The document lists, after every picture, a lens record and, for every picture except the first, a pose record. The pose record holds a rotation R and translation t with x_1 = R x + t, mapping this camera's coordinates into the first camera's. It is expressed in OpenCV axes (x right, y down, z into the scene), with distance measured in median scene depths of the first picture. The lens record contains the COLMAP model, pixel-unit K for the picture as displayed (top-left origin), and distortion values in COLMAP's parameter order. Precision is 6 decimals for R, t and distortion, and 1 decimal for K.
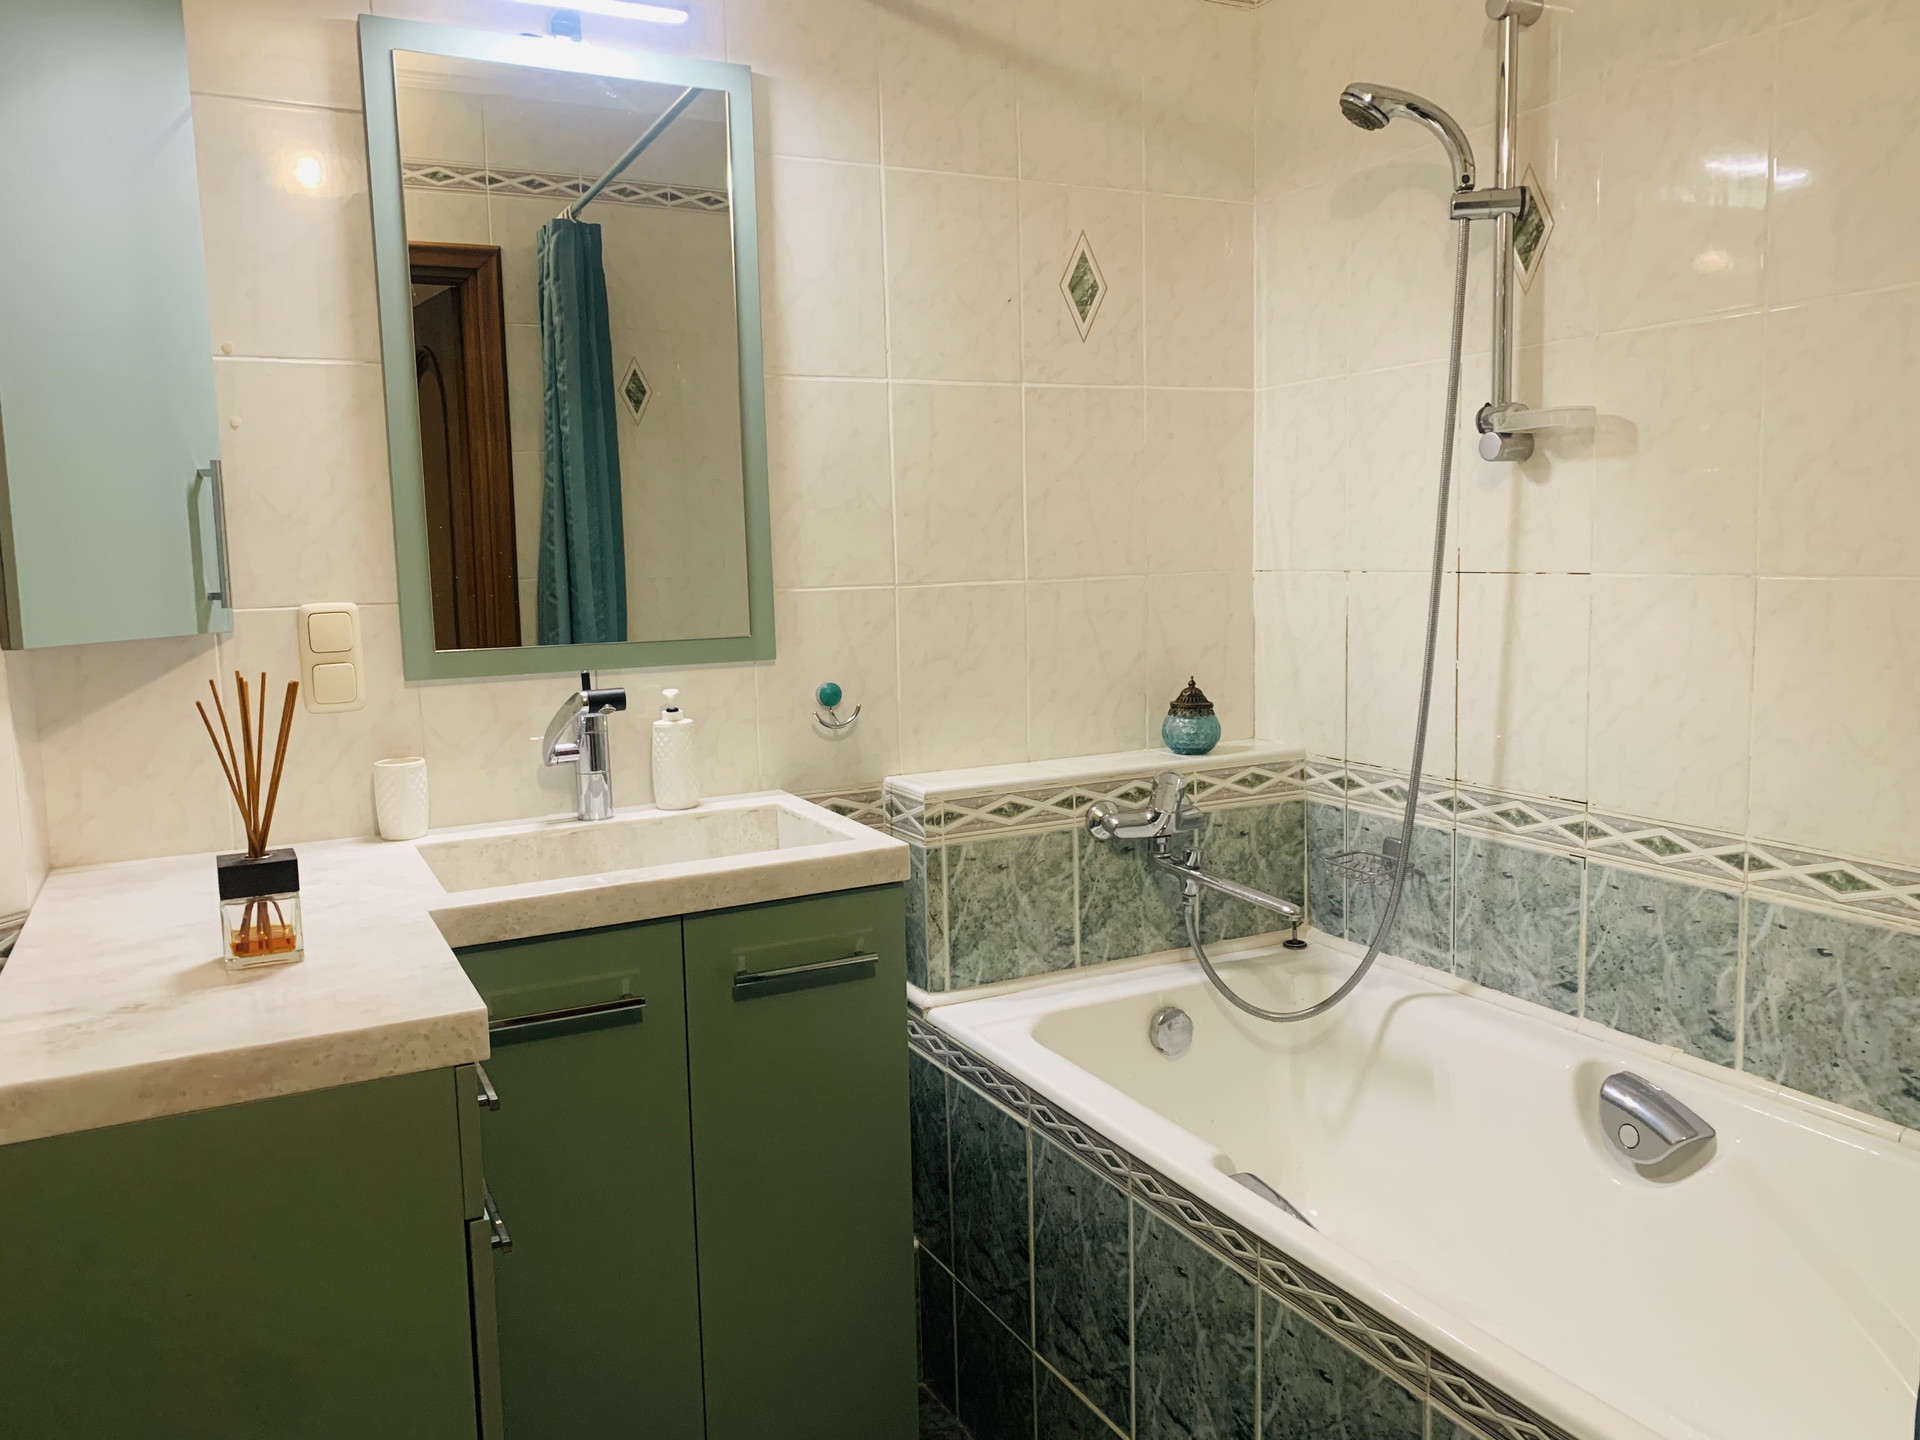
lens RADIAL K [[1444.5, 0, 949.8], [0, 1444.5, 717.4], [0, 0, 1]] dist [0.055701, -0.068836]
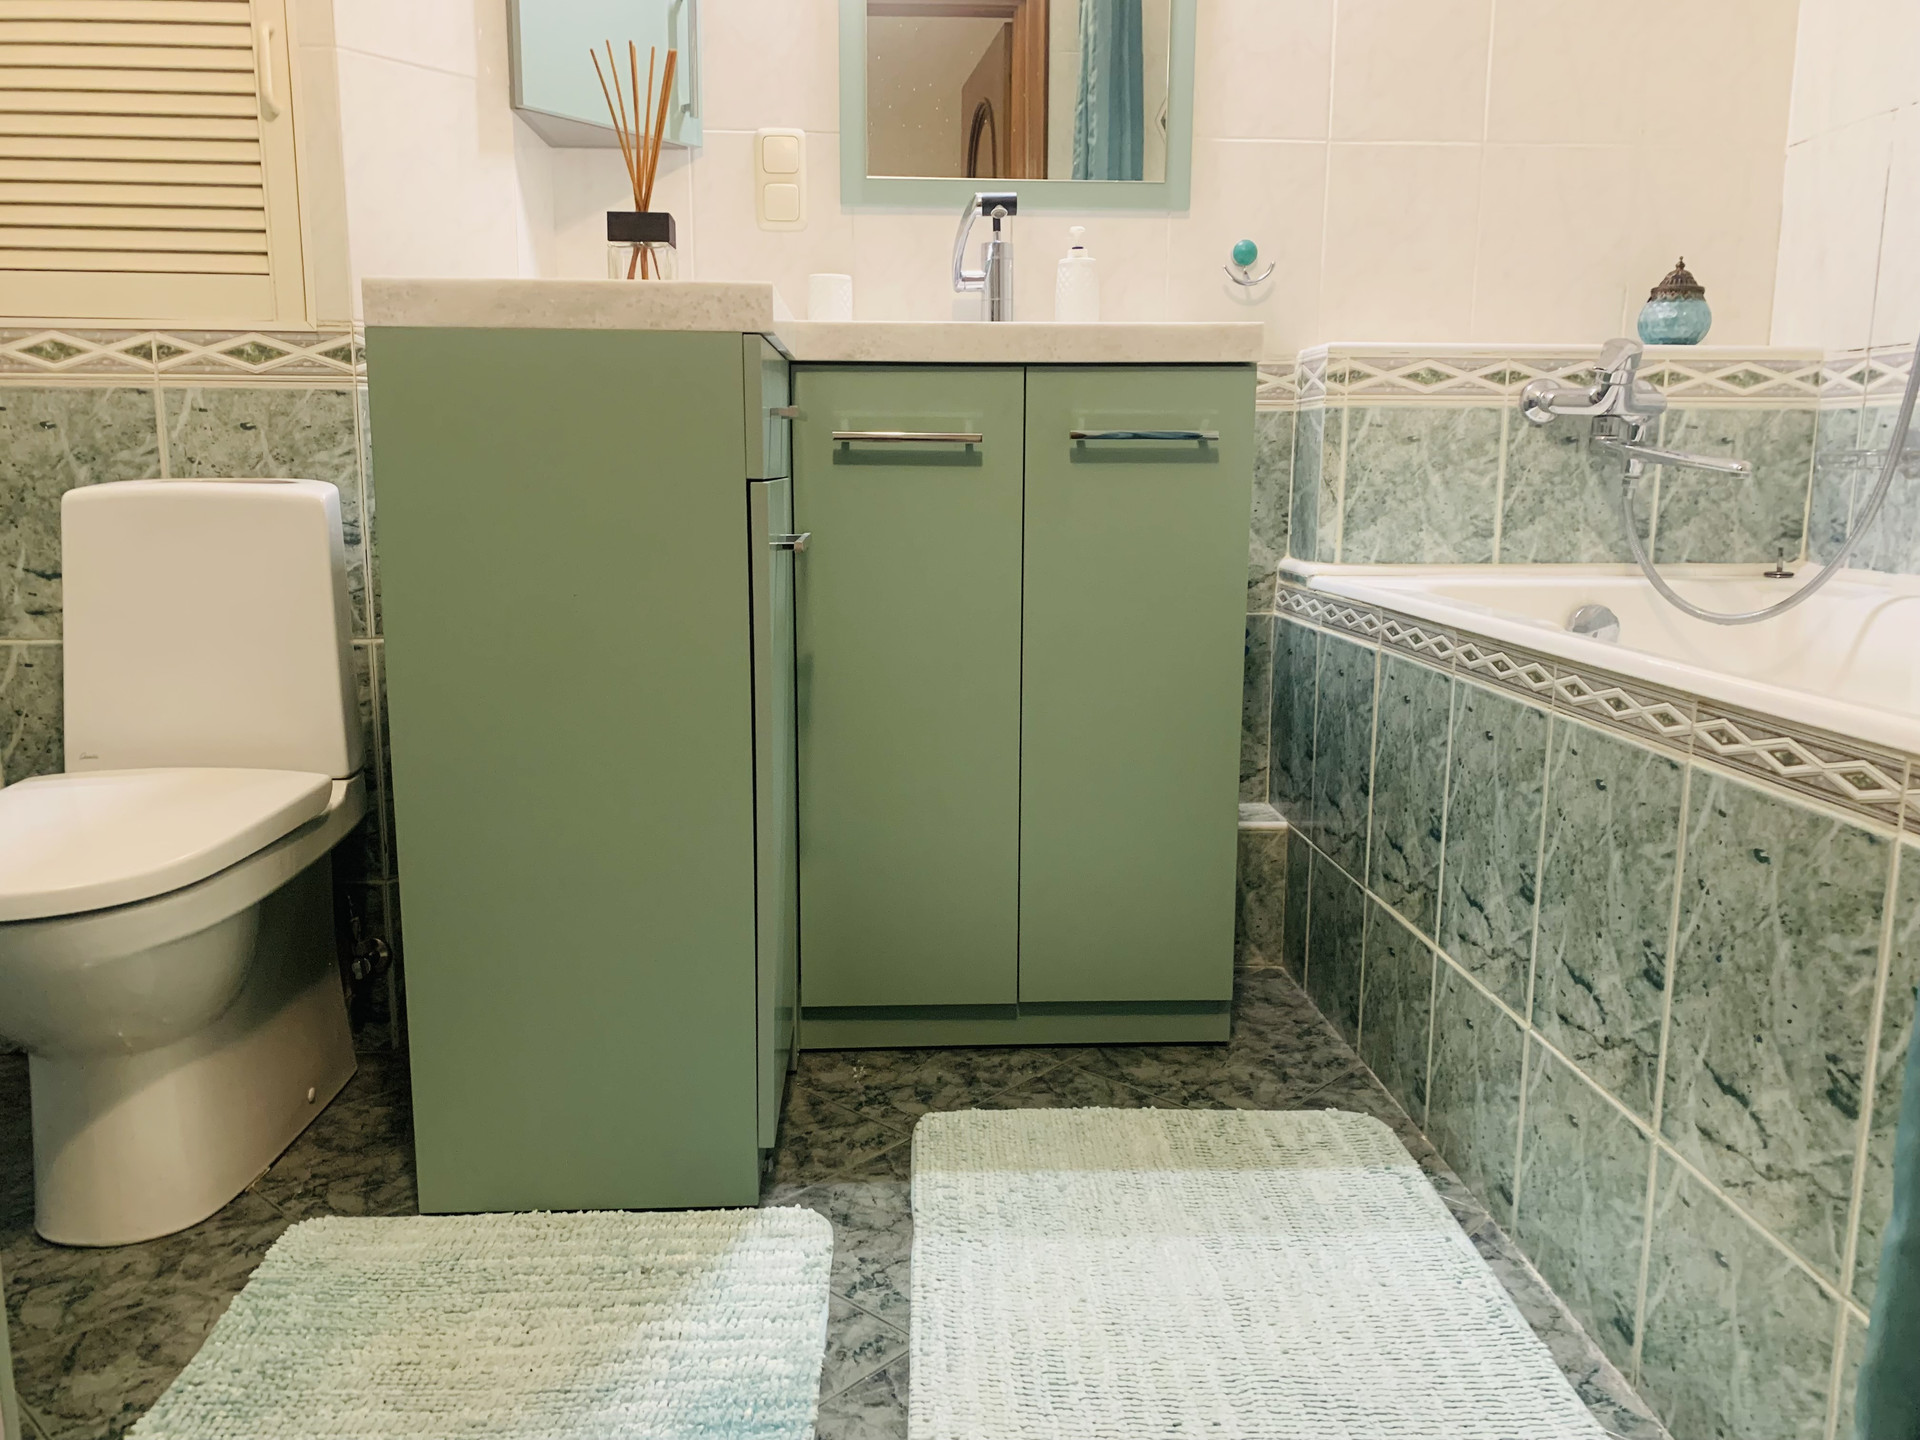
lens RADIAL K [[1444.5, 0, 952.2], [0, 1444.5, 710.5], [0, 0, 1]] dist [0.055701, -0.068836]
pose [[0.916042, 0.099904, -0.388441, 0.143720], [-0.075693, 0.994139, 0.077183, 0.223976], [0.393875, -0.041301, 0.918235, 0.007768]]
